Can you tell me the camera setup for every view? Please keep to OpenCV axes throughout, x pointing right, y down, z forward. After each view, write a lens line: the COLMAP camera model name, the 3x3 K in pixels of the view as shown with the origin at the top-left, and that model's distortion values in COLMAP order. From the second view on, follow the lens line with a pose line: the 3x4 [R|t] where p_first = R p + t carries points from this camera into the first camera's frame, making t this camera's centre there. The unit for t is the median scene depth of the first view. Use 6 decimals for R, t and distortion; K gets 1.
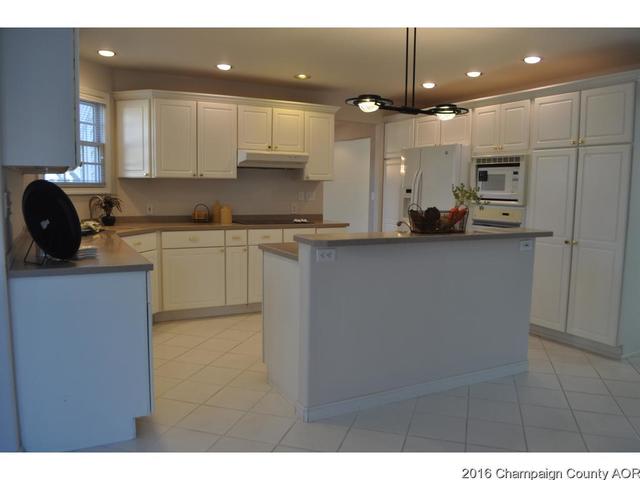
lens RADIAL K [[515.9, 0, 319.8], [0, 515.9, 242.1], [0, 0, 1]] dist [-0.065507, -0.008536]
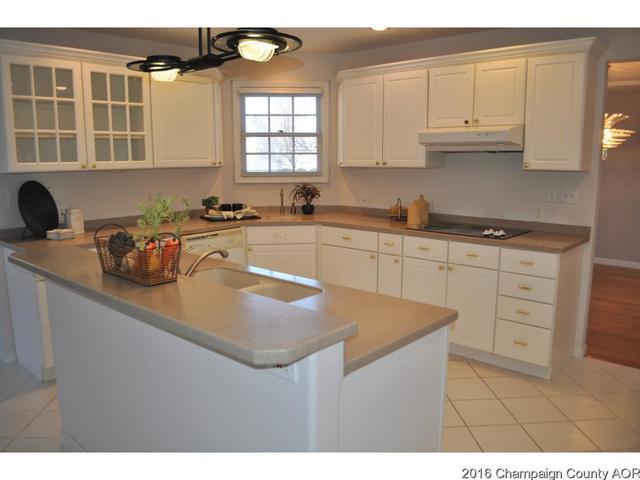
lens RADIAL K [[515.9, 0, 321.2], [0, 515.9, 238.9], [0, 0, 1]] dist [-0.065507, -0.008536]
pose [[0.347082, 0.122239, -0.929834, 0.557163], [-0.107189, 0.990143, 0.090156, -0.078787], [0.931689, 0.068376, 0.356763, 0.660782]]
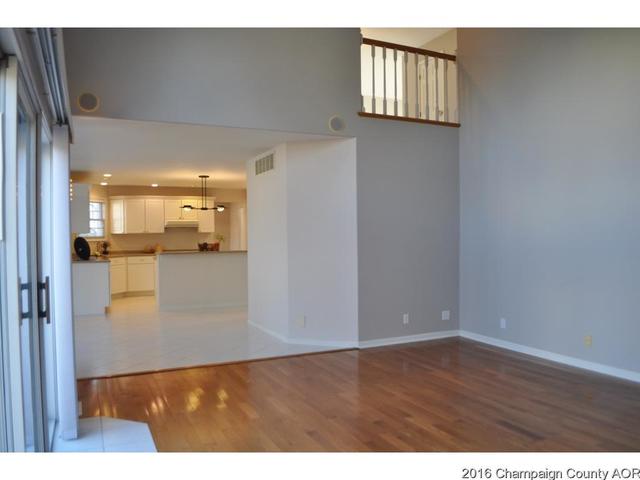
lens RADIAL K [[515.9, 0, 323.5], [0, 515.9, 238.4], [0, 0, 1]] dist [-0.065507, -0.008536]
pose [[0.999048, -0.026179, -0.034905, 0.656142], [0.022737, 0.995159, -0.095612, 0.137434], [0.037239, 0.094728, 0.994806, -1.268473]]
